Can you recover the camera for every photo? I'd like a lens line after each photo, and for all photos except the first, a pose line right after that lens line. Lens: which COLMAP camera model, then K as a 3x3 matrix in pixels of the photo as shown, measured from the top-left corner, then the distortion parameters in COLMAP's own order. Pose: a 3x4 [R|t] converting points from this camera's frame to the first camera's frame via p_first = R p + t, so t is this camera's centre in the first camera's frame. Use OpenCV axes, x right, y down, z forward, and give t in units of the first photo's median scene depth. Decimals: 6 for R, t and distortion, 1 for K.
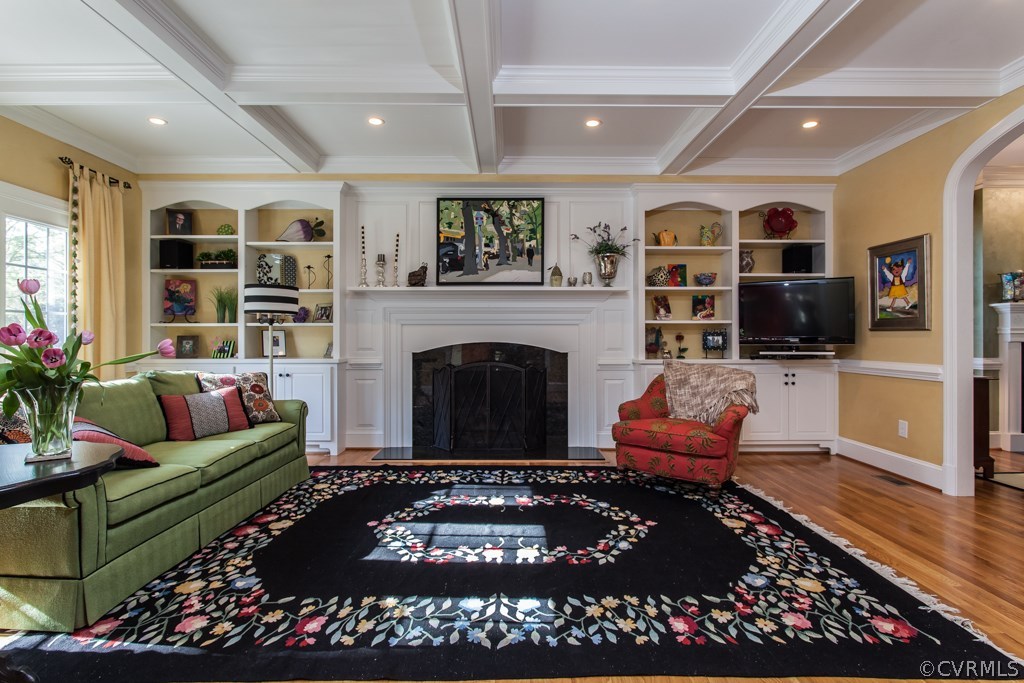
lens RADIAL K [[509.5, 0, 512.0], [0, 509.5, 341.5], [0, 0, 1]] dist [-0.017789, 0.000044]
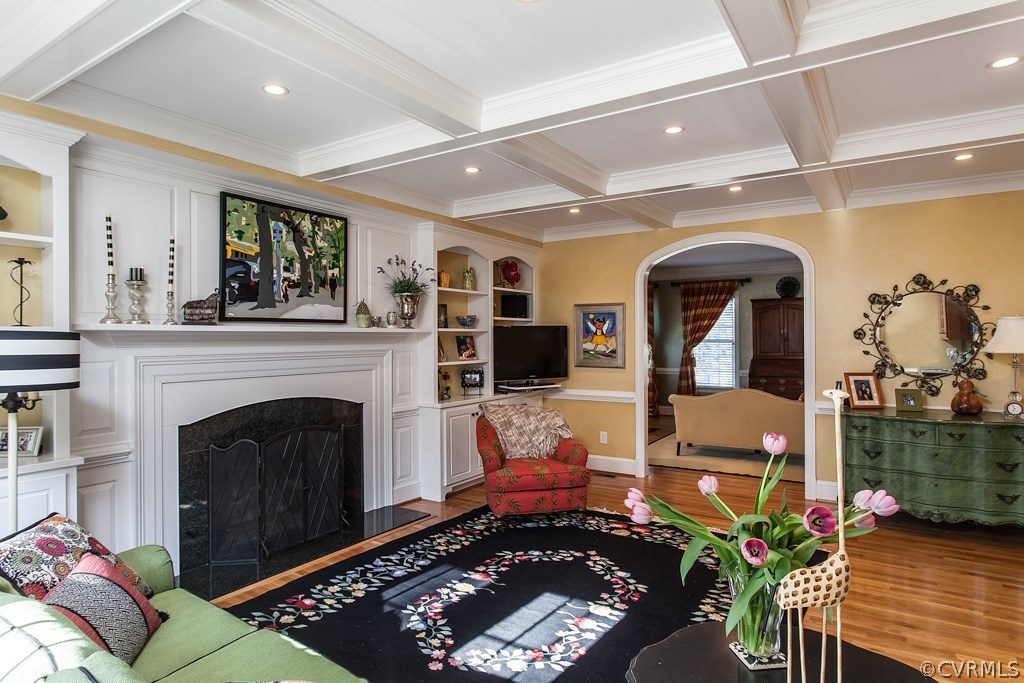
lens RADIAL K [[594.5, 0, 506.3], [0, 594.5, 336.2], [0, 0, 1]] dist [-0.005226, 0.001576]
pose [[0.537114, -0.003826, 0.843501, -0.613389], [0.008919, 0.999960, -0.001144, -0.087774], [-0.843462, 0.008138, 0.537127, 0.266304]]
